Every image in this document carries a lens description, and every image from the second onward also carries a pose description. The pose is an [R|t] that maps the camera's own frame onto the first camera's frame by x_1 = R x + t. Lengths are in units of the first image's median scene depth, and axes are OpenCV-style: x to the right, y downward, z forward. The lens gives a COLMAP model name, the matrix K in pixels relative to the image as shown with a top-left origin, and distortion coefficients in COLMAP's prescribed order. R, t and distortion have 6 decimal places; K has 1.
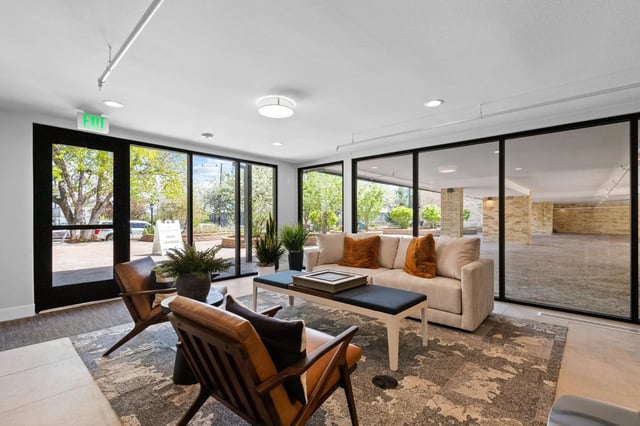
lens RADIAL K [[291.9, 0, 300.5], [0, 291.9, 214.4], [0, 0, 1]] dist [0.005130, 0.000532]
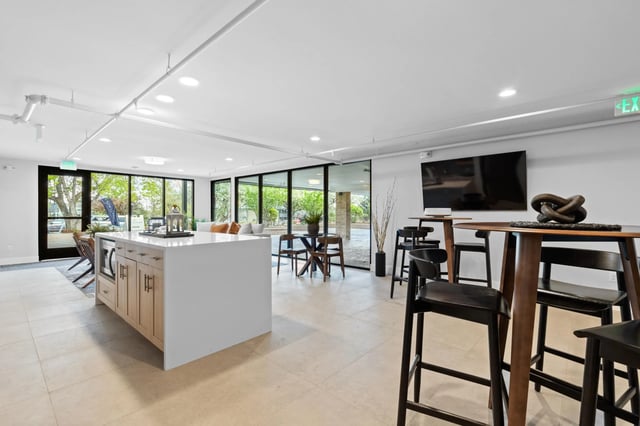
lens RADIAL K [[282.3, 0, 306.7], [0, 282.3, 211.0], [0, 0, 1]] dist [-0.000289, -0.000203]
pose [[0.999376, -0.000197, 0.035316, 0.660350], [0.000200, 1.000000, -0.000071, 0.000818], [-0.035316, 0.000078, 0.999376, -0.765174]]
